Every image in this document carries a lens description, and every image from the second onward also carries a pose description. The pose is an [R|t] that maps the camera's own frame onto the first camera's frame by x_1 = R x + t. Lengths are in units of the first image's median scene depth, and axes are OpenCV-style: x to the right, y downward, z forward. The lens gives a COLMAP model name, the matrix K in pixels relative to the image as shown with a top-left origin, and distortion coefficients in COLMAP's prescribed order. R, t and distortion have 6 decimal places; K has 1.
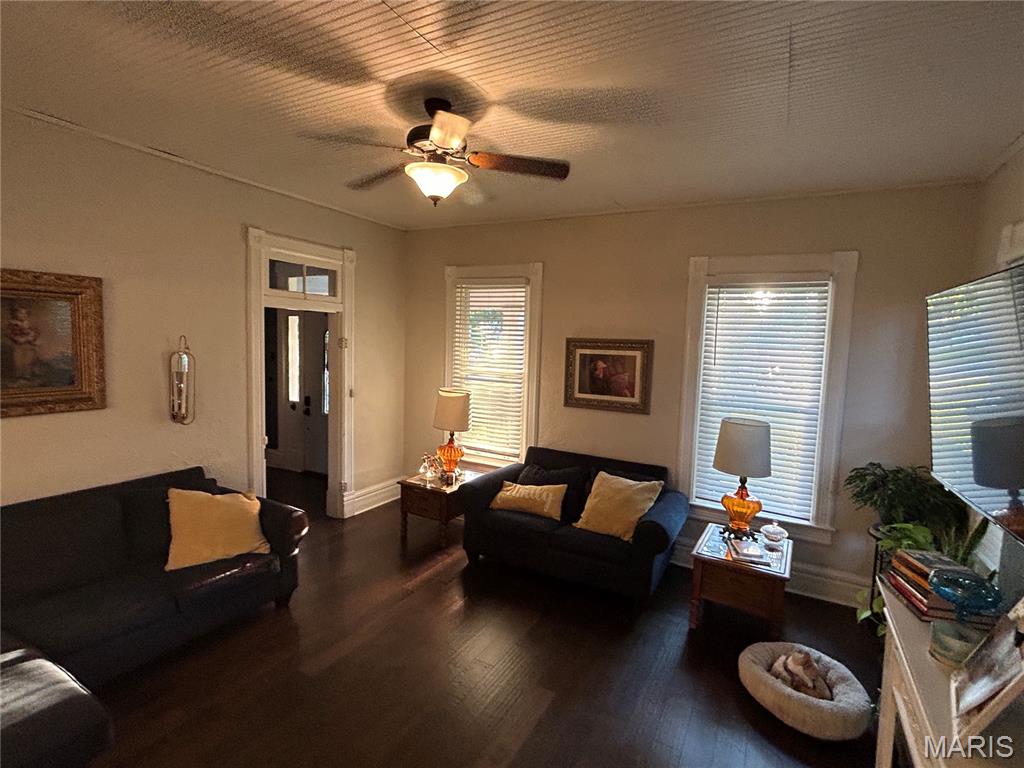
lens RADIAL K [[495.5, 0, 508.3], [0, 495.5, 381.6], [0, 0, 1]] dist [-0.002431, 0.000381]
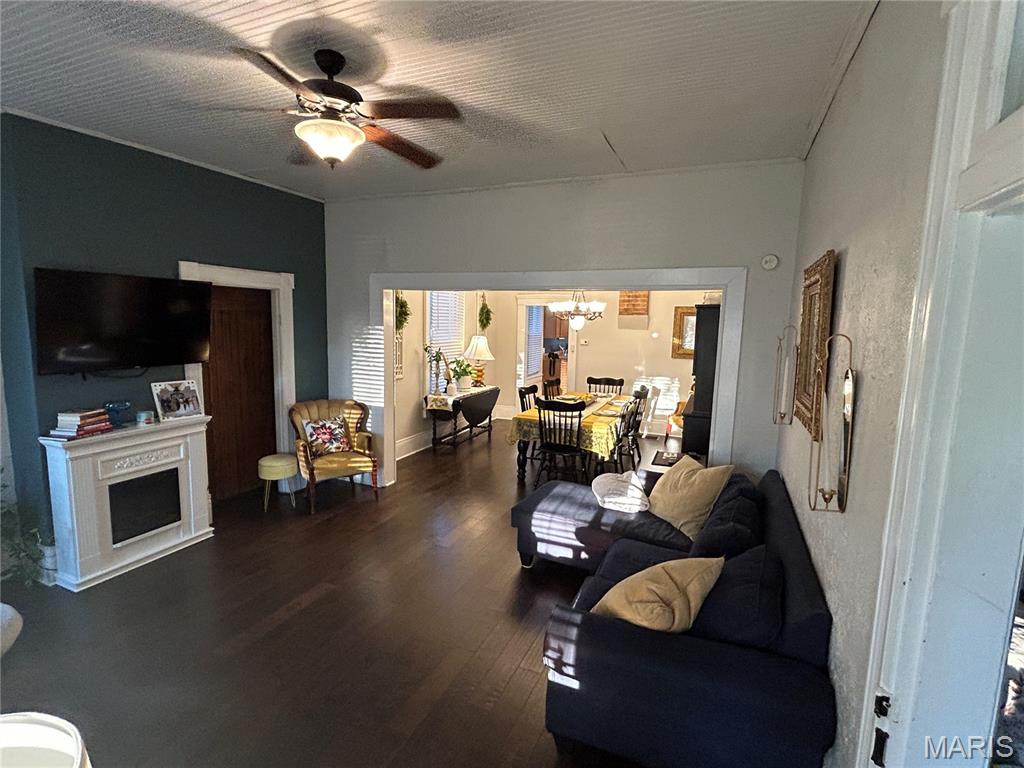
lens RADIAL K [[496.2, 0, 511.2], [0, 496.2, 381.8], [0, 0, 1]] dist [-0.004663, 0.002207]
pose [[-0.992803, -0.047314, -0.110014, -0.234171], [-0.069070, 0.976686, 0.203259, -0.103282], [0.097832, 0.209395, -0.972925, 1.190274]]
